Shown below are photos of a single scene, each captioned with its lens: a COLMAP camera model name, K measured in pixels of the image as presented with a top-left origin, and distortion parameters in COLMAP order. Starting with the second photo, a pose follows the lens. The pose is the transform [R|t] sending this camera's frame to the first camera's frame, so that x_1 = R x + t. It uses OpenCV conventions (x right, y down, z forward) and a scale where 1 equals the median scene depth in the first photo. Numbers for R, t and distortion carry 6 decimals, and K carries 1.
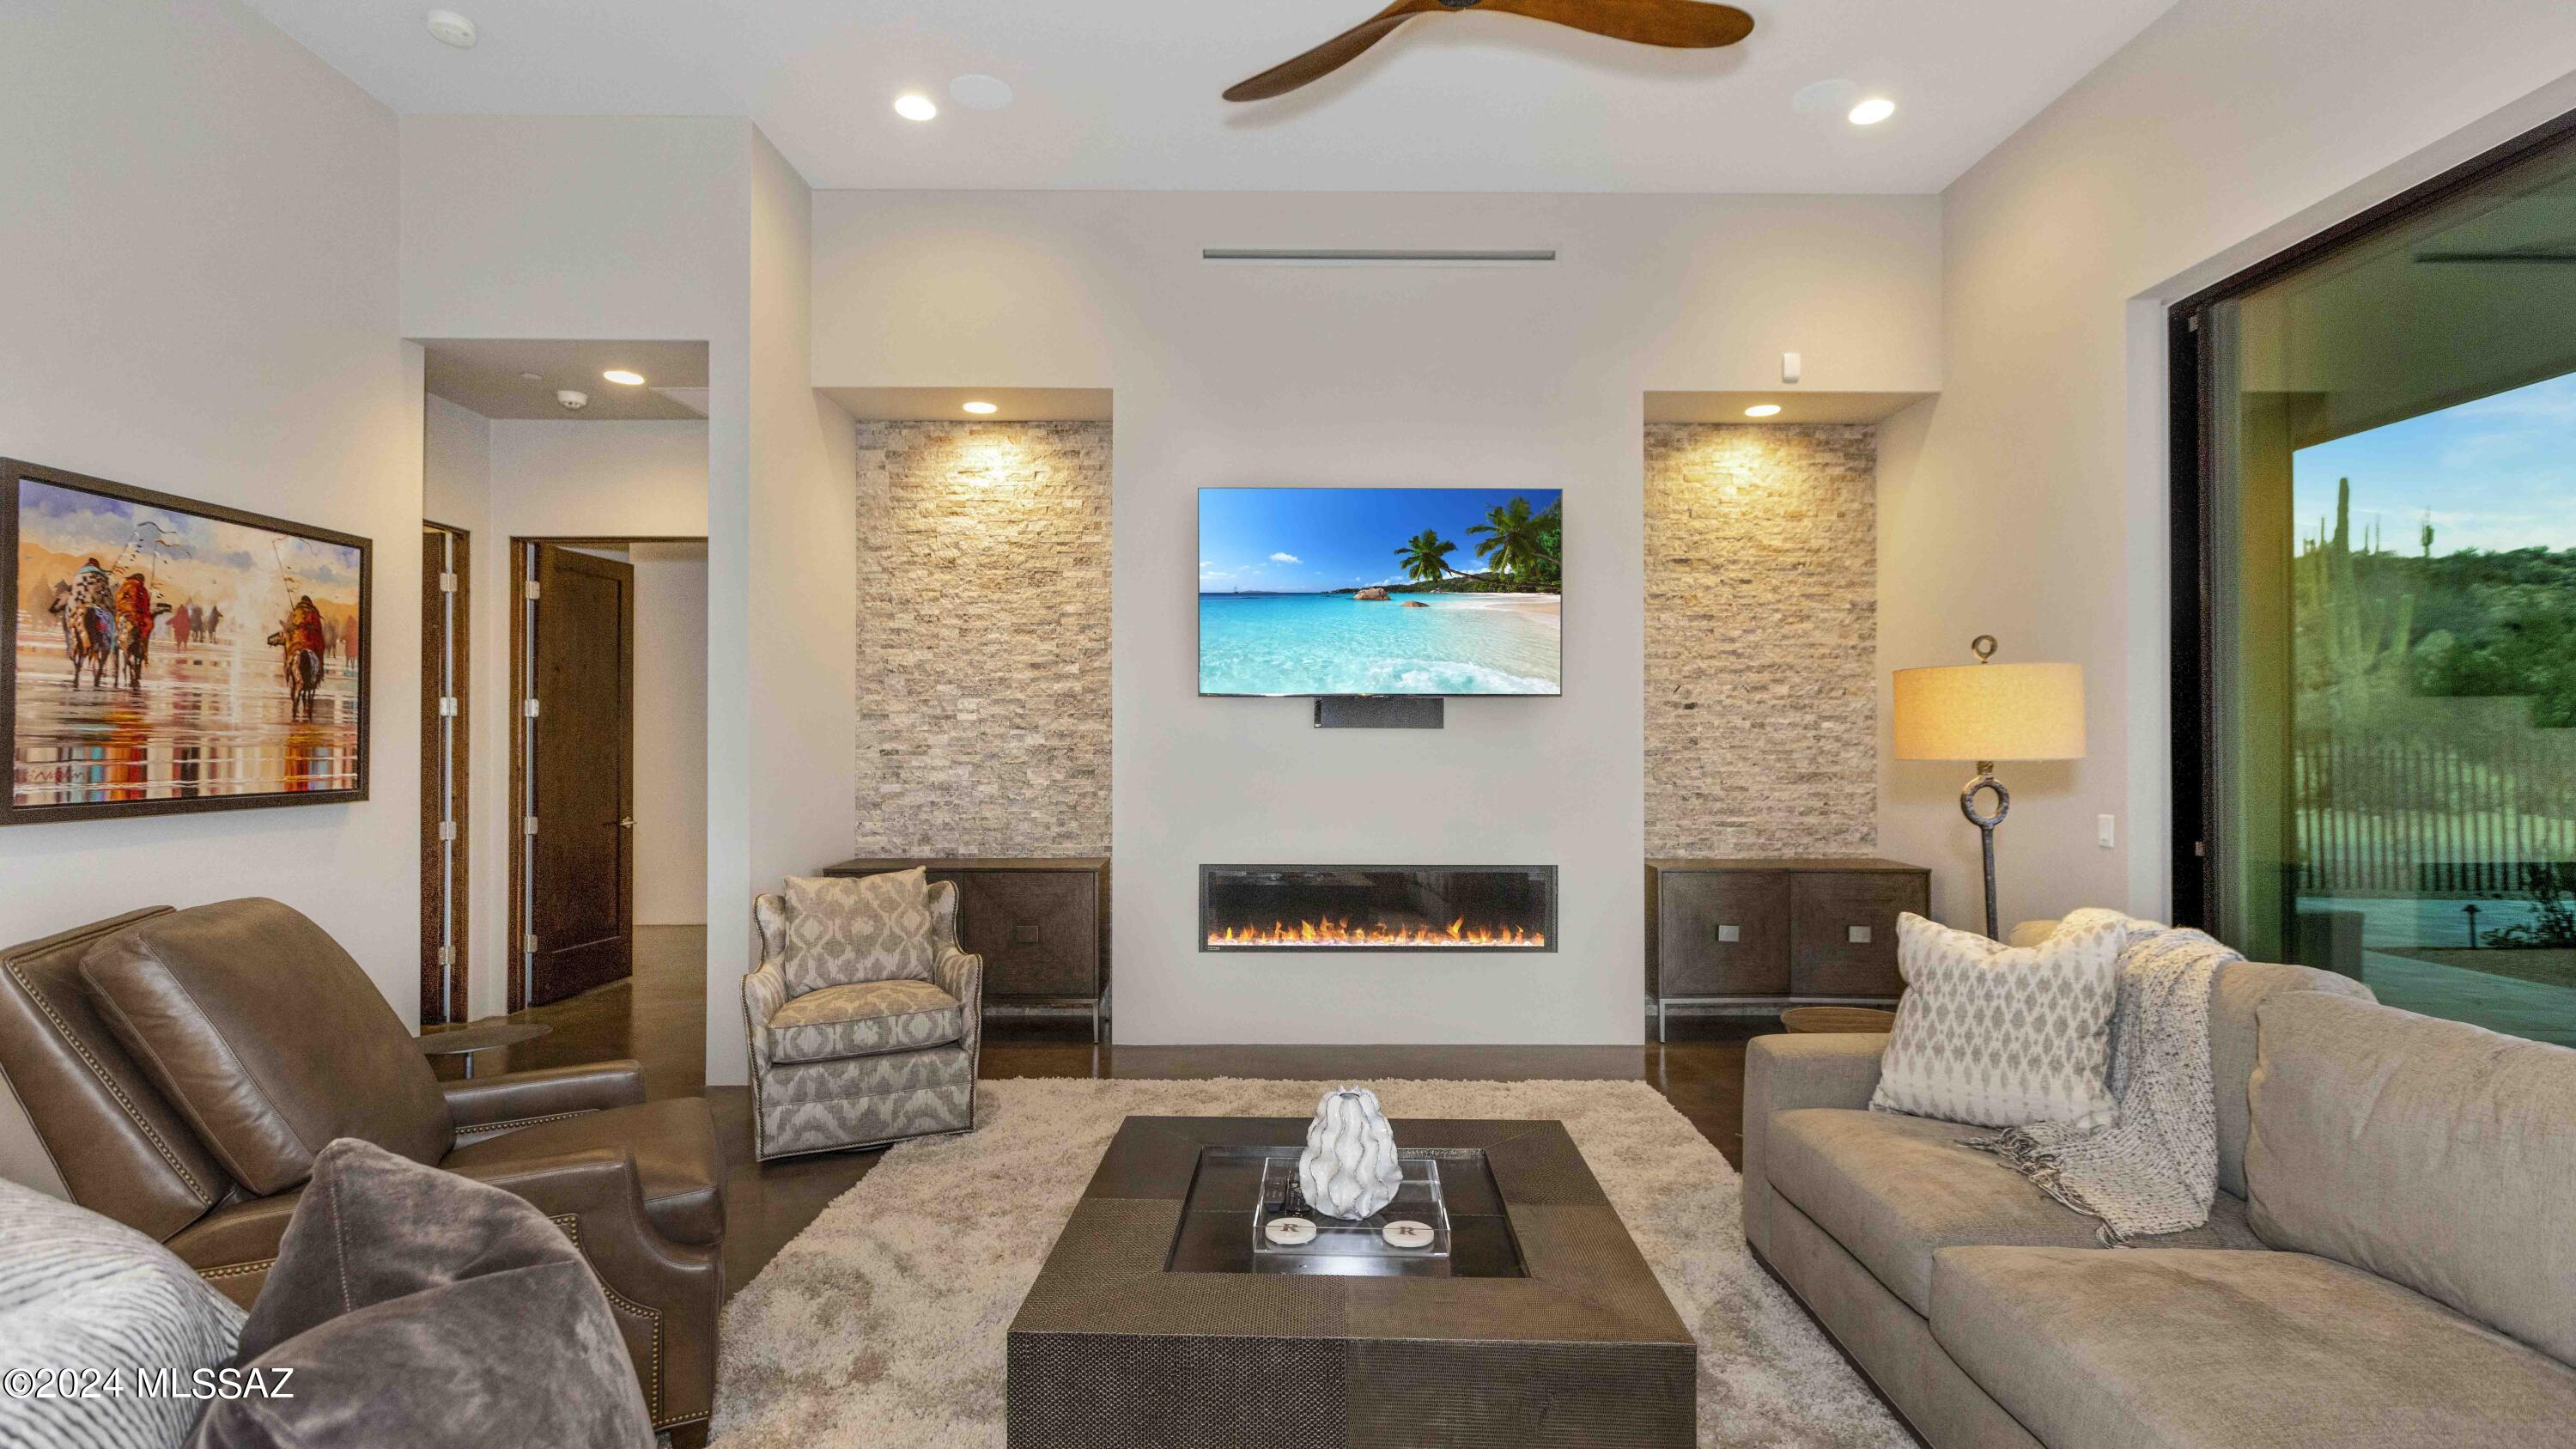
lens RADIAL K [[1184.6, 0, 1307.7], [0, 1184.6, 726.0], [0, 0, 1]] dist [-0.001330, -0.000702]
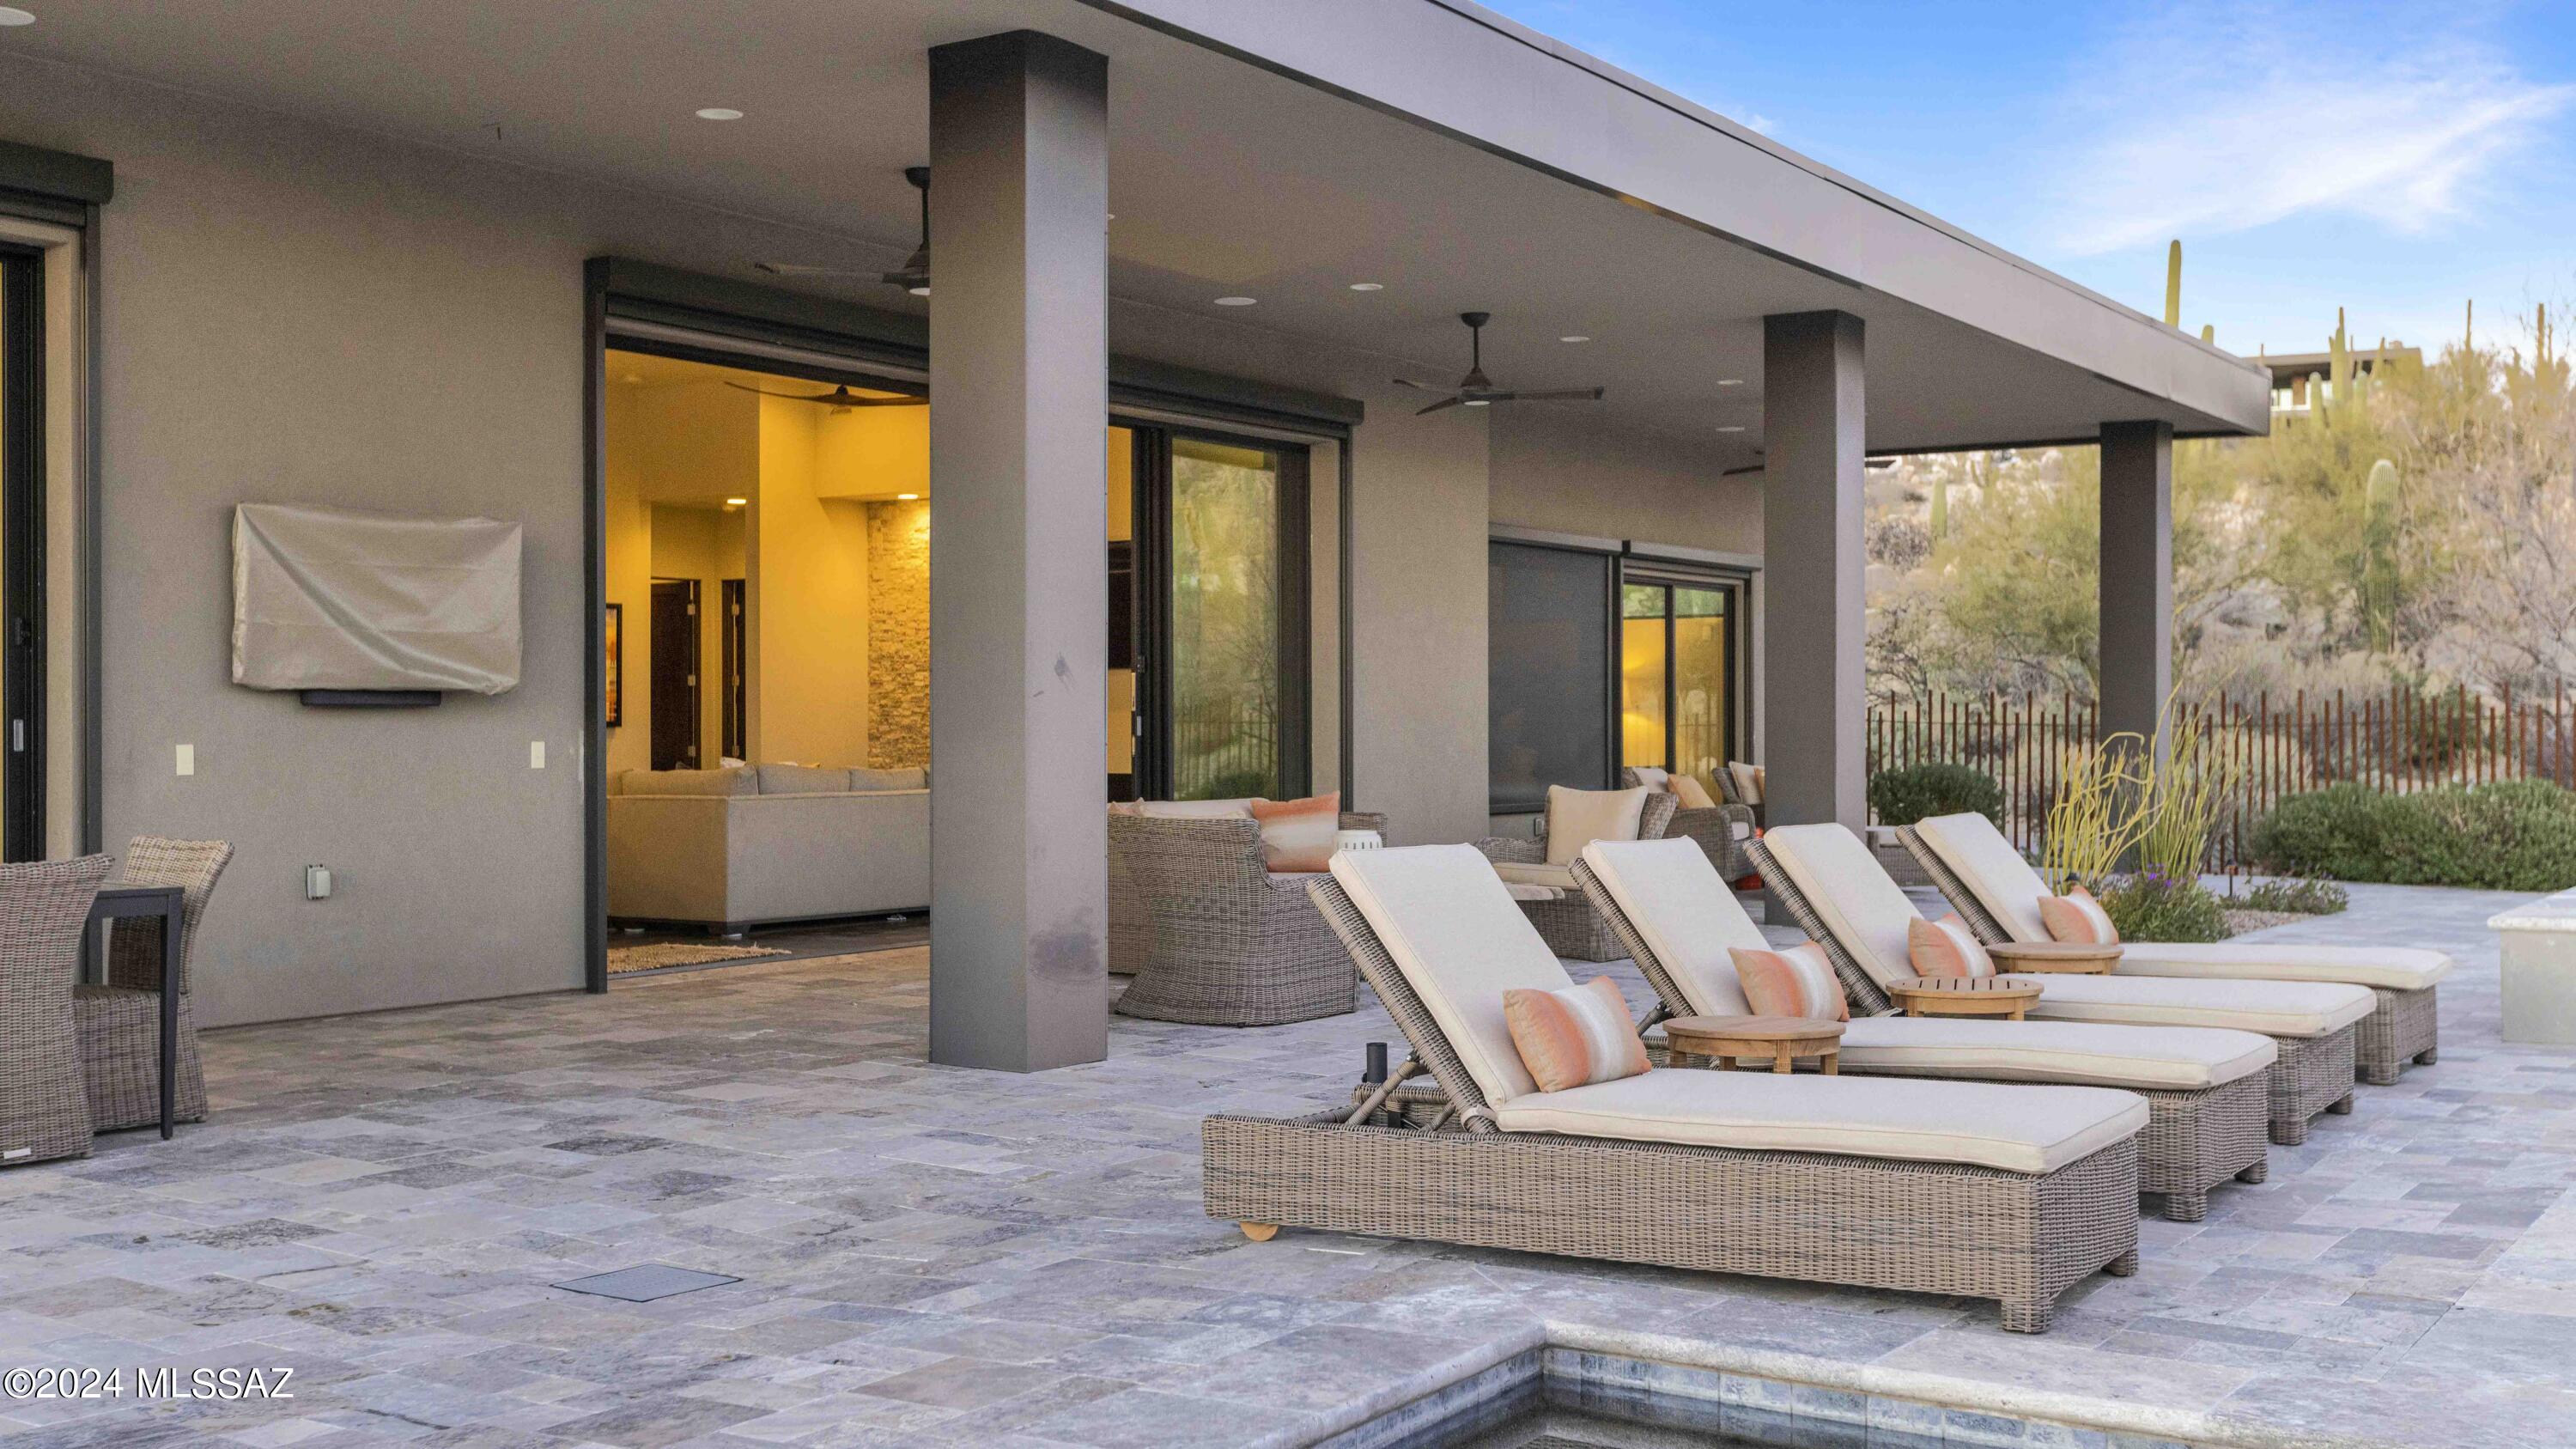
lens RADIAL K [[2536.9, 0, 1295.5], [0, 2536.9, 729.4], [0, 0, 1]] dist [-0.020450, 0.000000]
pose [[0.825449, -0.000825, -0.564476, 2.077909], [0.008769, 0.999897, 0.011362, 0.019591], [0.564408, -0.014329, 0.825371, -1.553348]]
